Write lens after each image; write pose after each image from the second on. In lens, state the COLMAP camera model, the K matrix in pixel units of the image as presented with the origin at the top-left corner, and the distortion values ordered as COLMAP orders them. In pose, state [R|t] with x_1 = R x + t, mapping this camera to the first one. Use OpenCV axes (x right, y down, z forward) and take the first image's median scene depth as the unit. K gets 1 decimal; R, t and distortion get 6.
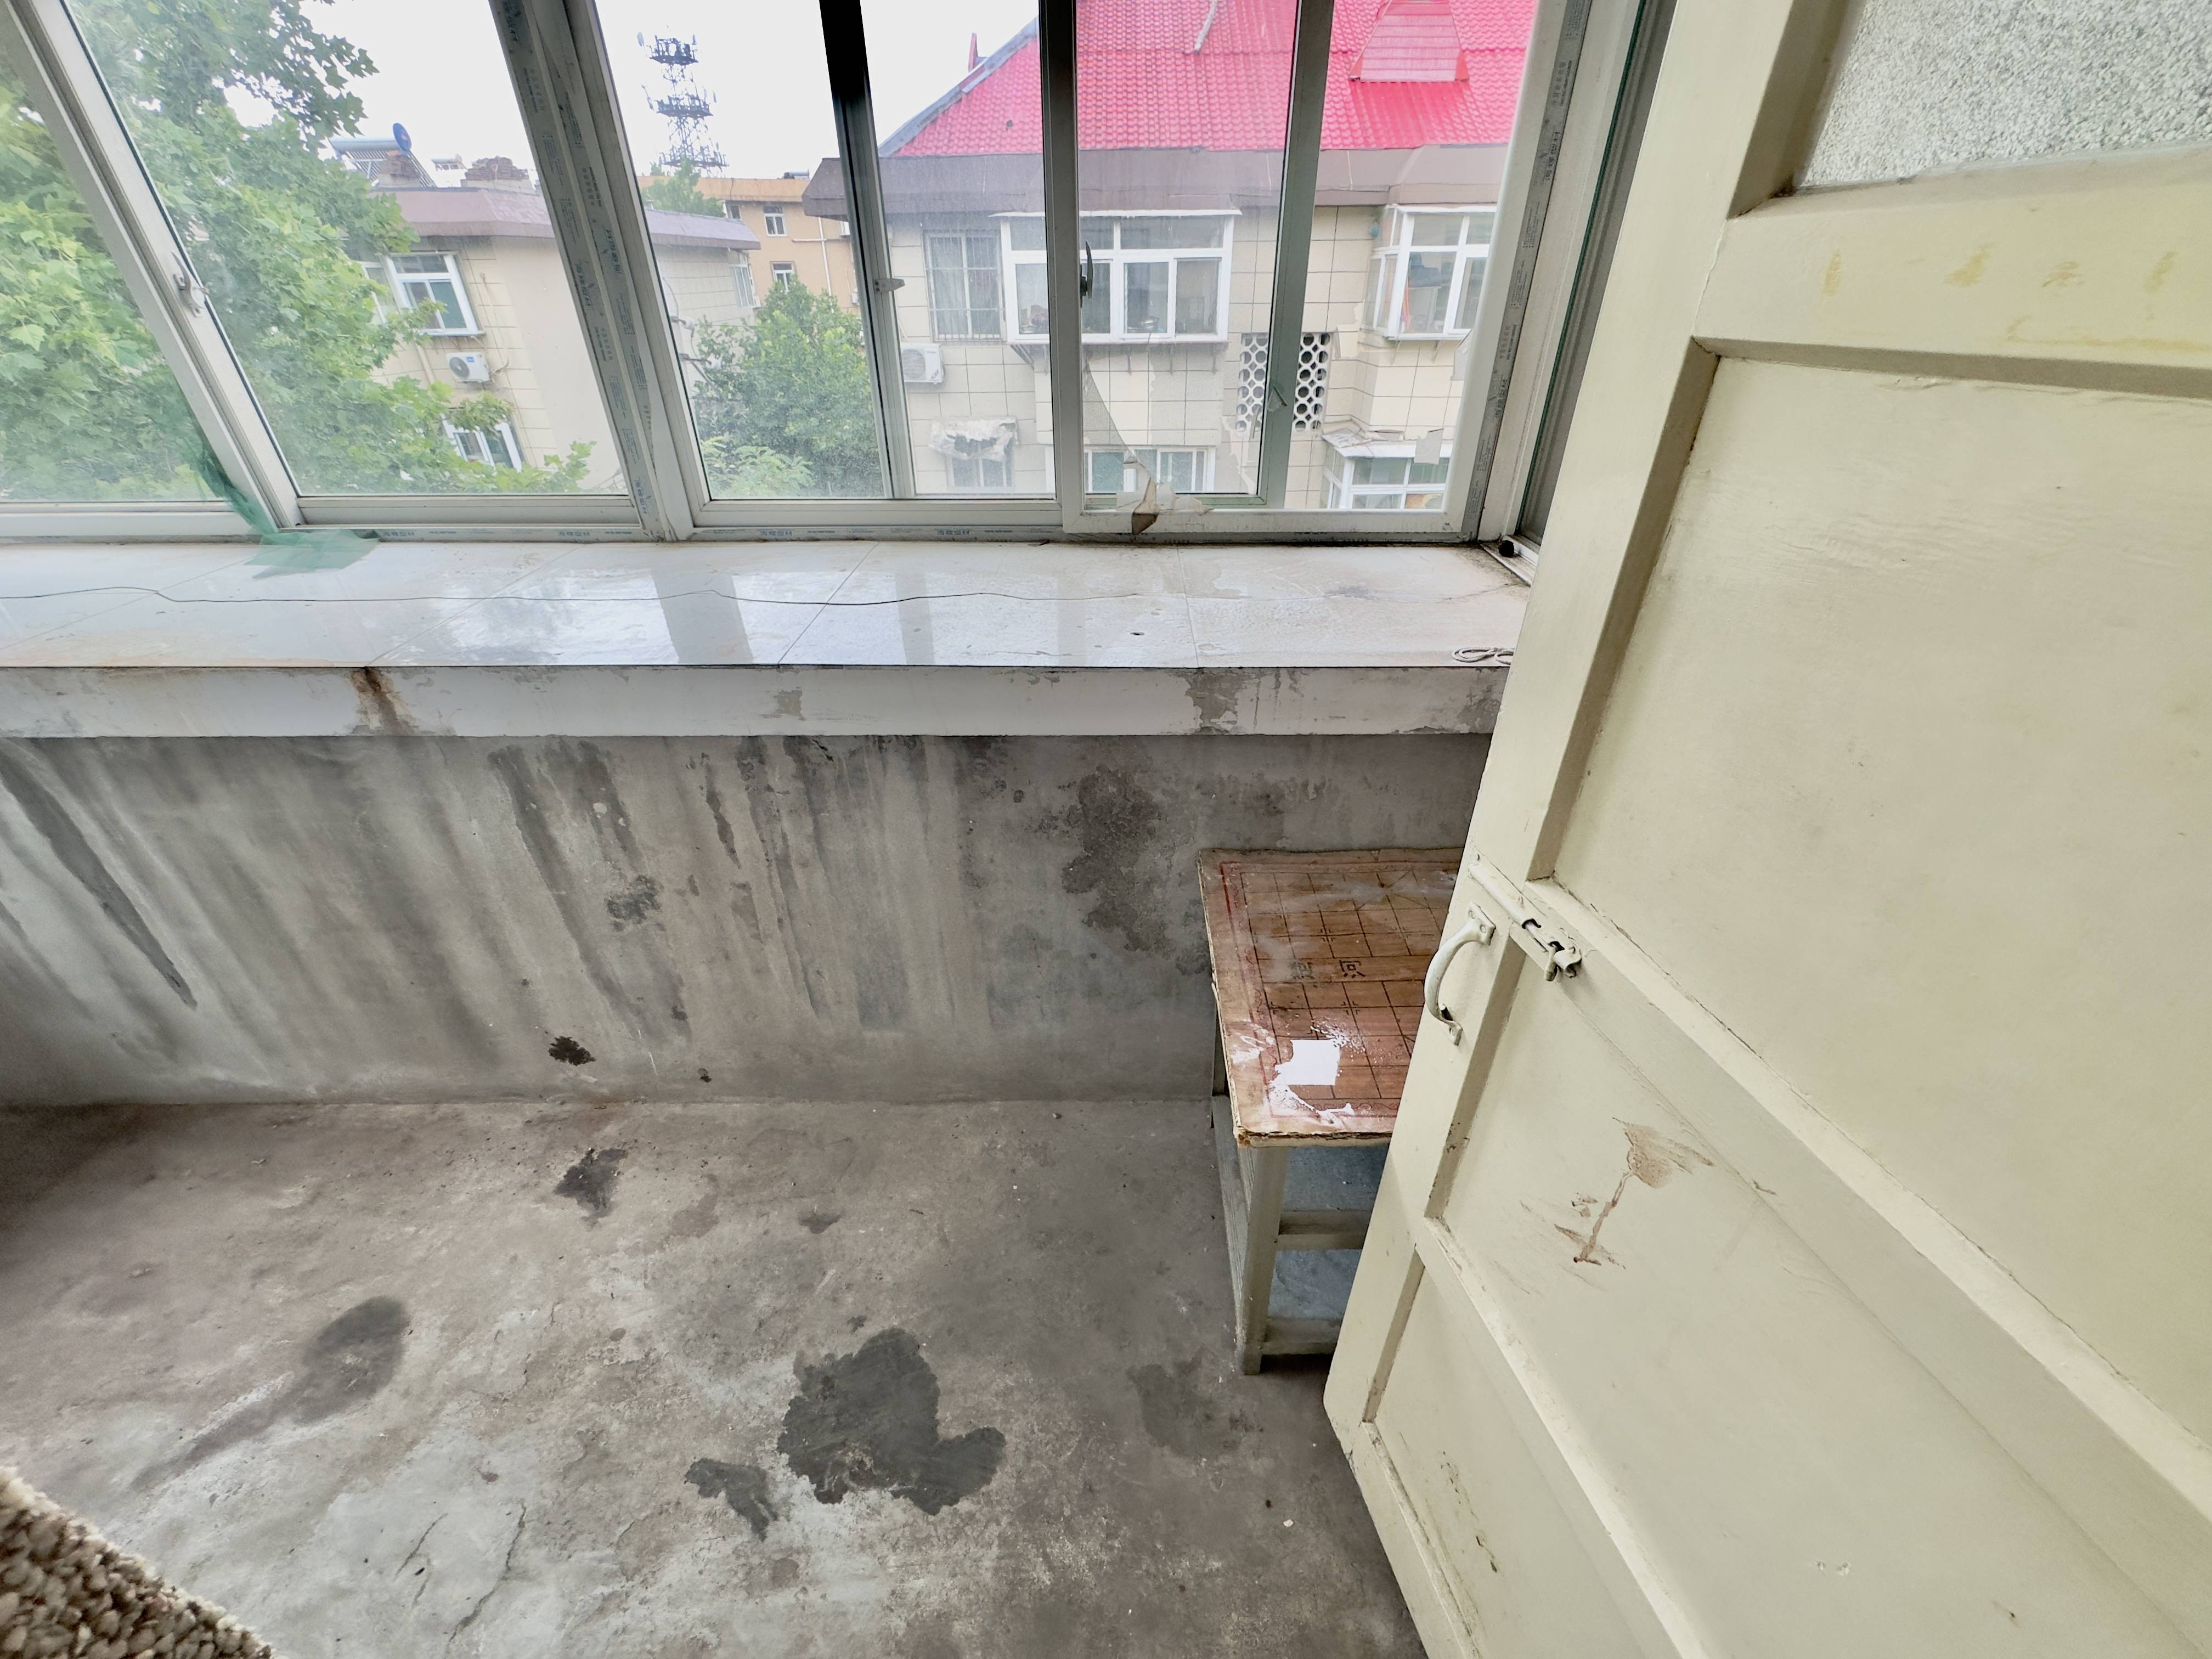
lens RADIAL K [[883.7, 0, 1109.1], [0, 883.7, 830.0], [0, 0, 1]] dist [0.001114, 0.000097]
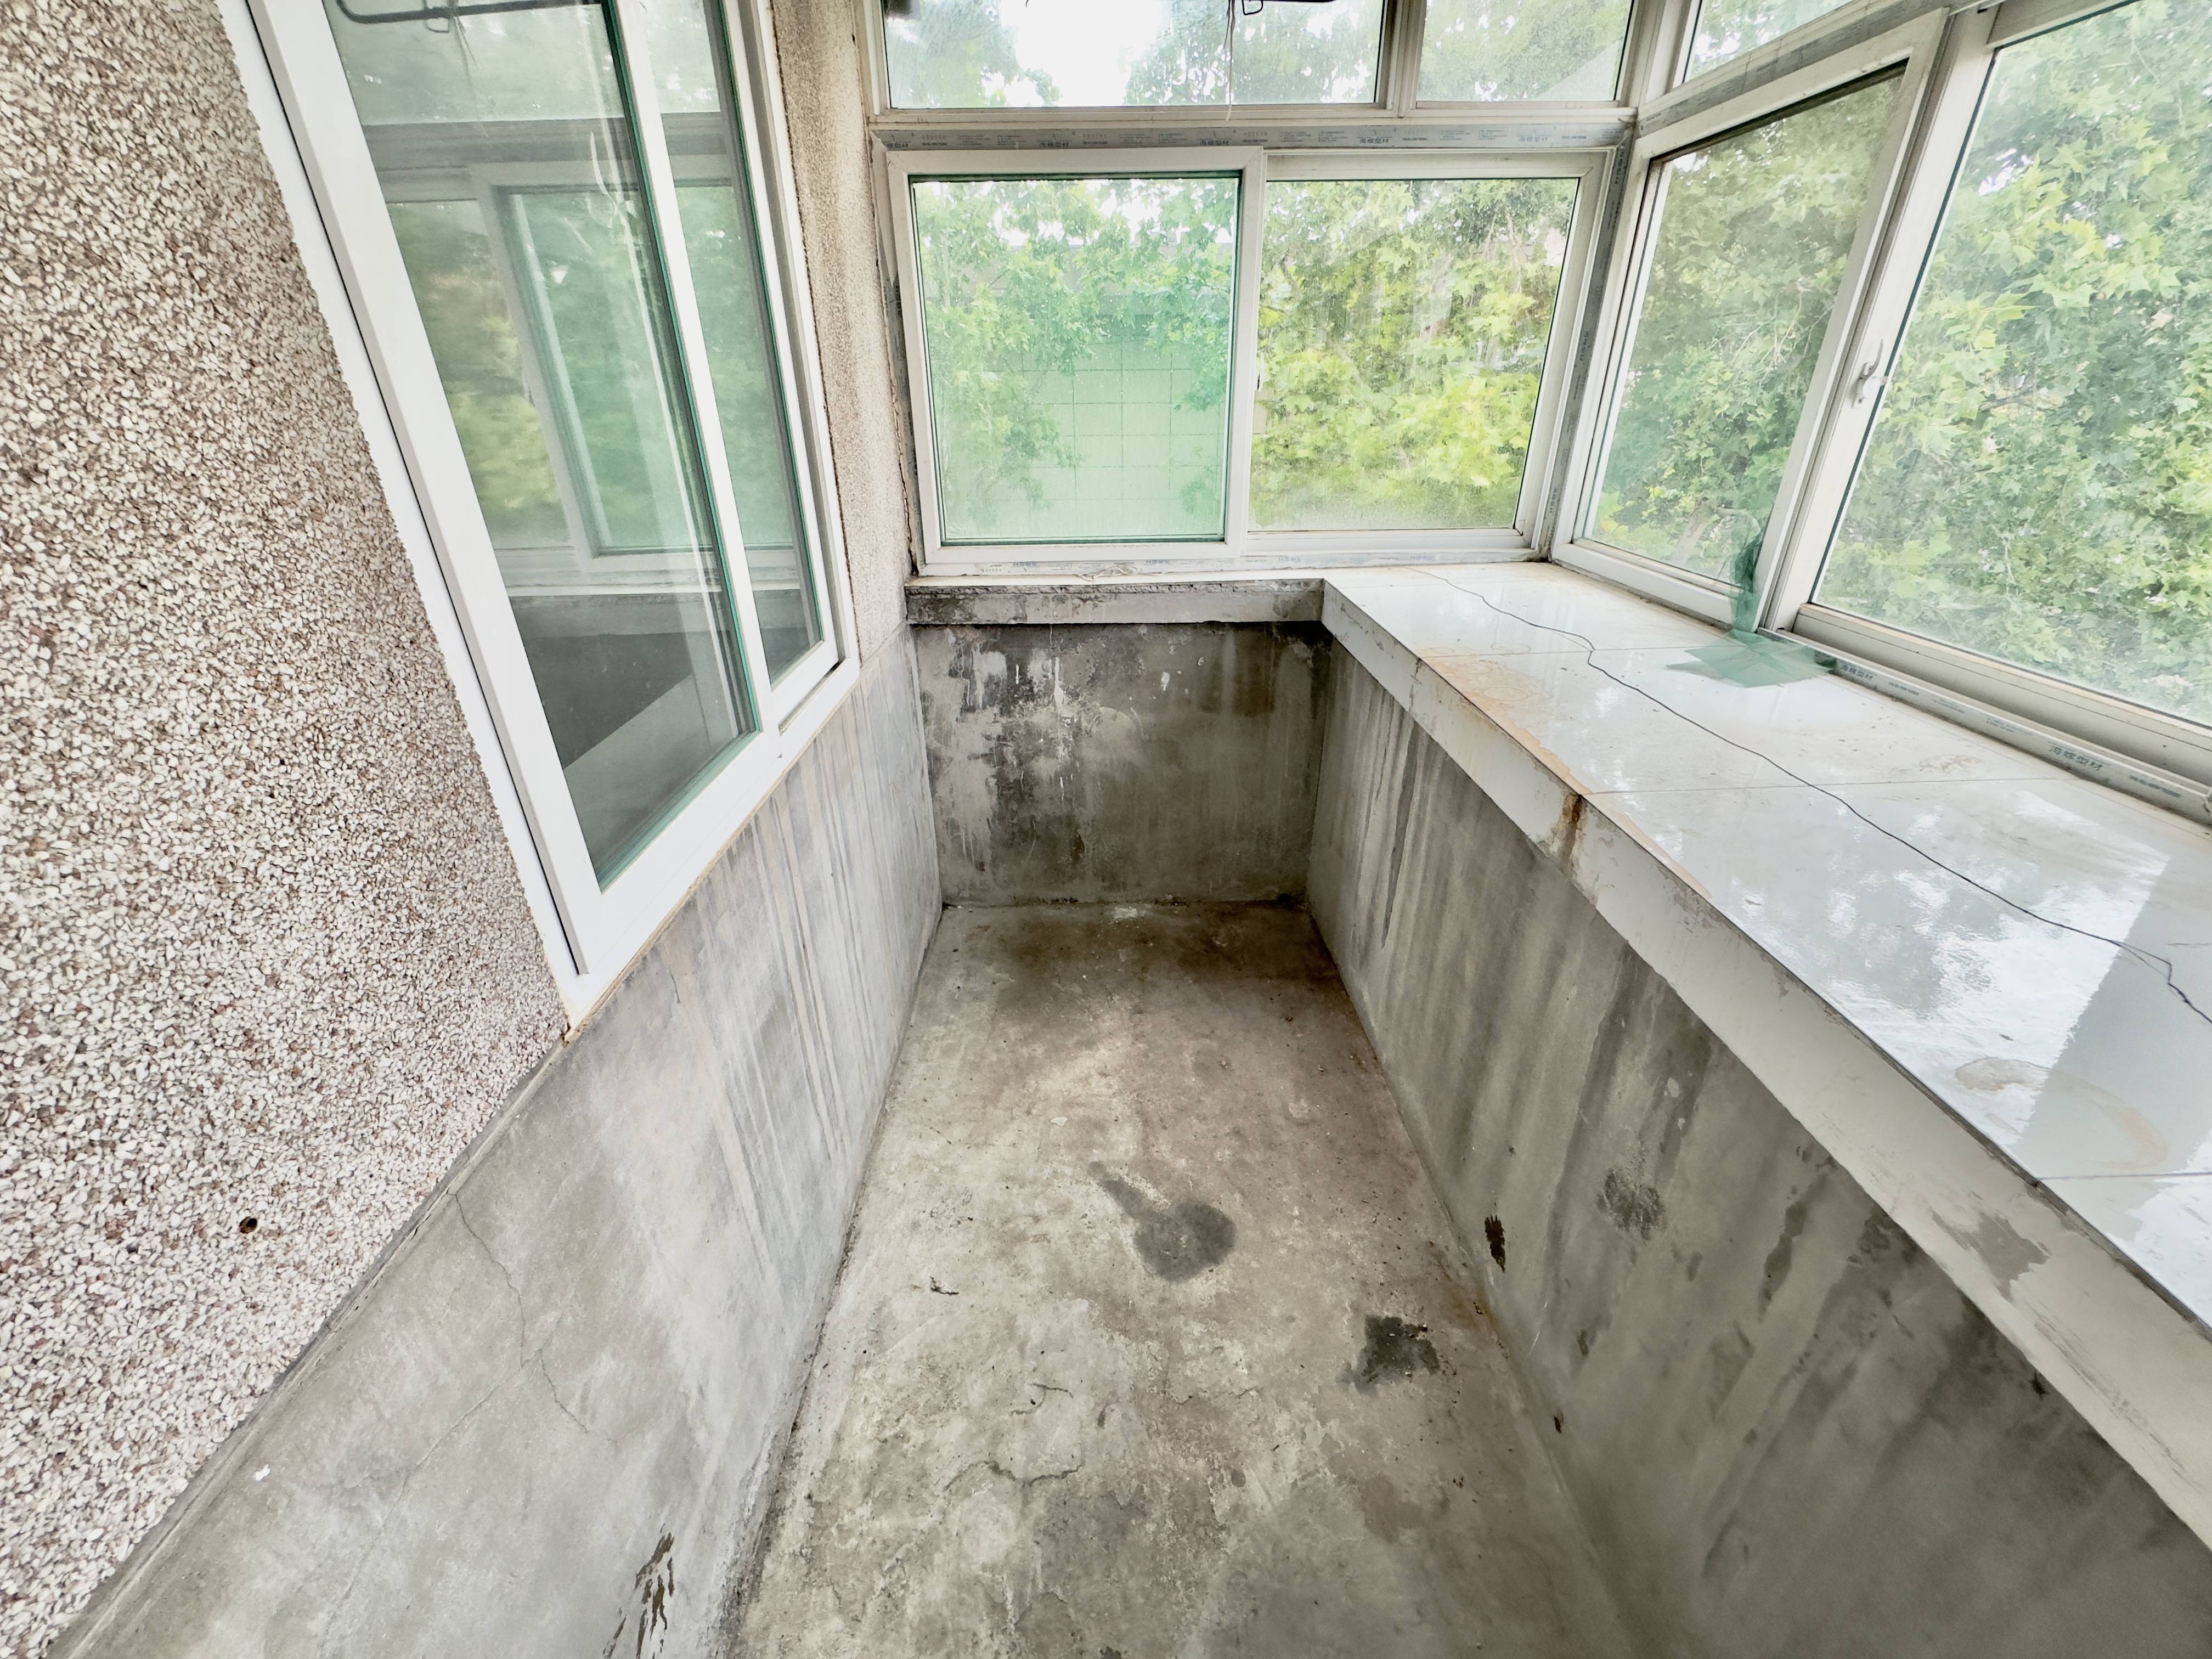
lens RADIAL K [[883.7, 0, 1108.5], [0, 883.7, 827.5], [0, 0, 1]] dist [0.001114, 0.000097]
pose [[0.026136, 0.459381, -0.887855, -0.056130], [-0.526497, 0.761319, 0.378411, -0.200428], [0.849775, 0.457562, 0.261760, 0.323210]]
